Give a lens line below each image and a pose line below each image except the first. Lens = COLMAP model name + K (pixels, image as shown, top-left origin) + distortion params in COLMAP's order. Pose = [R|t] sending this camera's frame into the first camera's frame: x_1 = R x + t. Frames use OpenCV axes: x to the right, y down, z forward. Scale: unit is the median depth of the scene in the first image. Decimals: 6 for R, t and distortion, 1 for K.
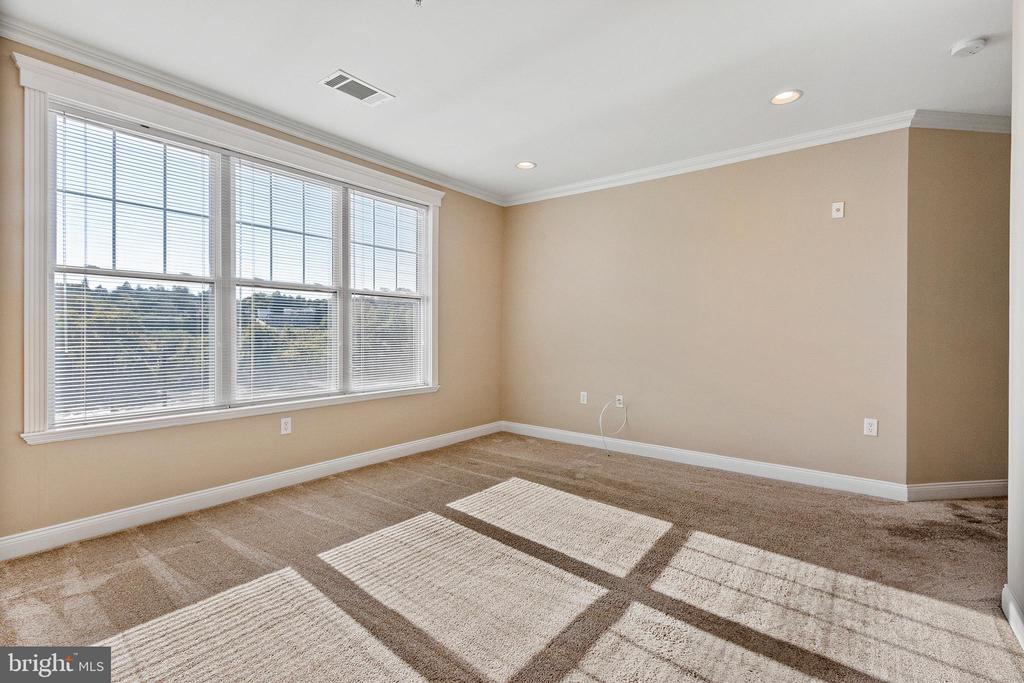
lens RADIAL K [[454.9, 0, 484.0], [0, 454.9, 336.3], [0, 0, 1]] dist [-0.000195, -0.000139]
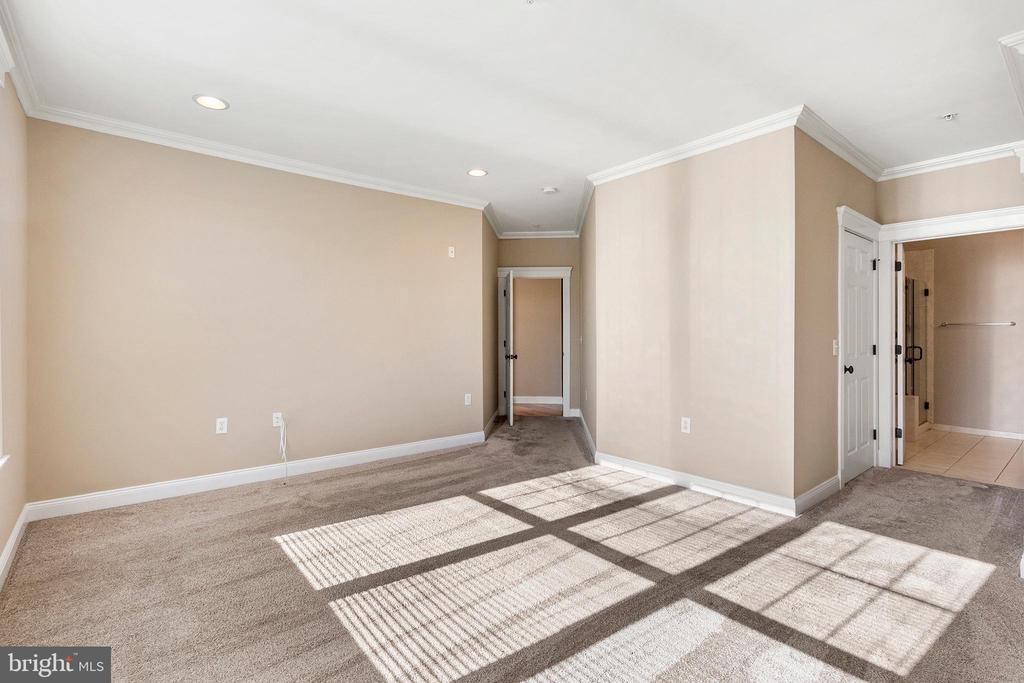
lens RADIAL K [[494.4, 0, 510.5], [0, 494.4, 337.2], [0, 0, 1]] dist [0.002468, 0.000547]
pose [[0.186788, -0.010696, 0.982342, -0.753616], [0.018984, 0.999793, 0.007277, -0.016548], [-0.982217, 0.017290, 0.186952, 0.544815]]
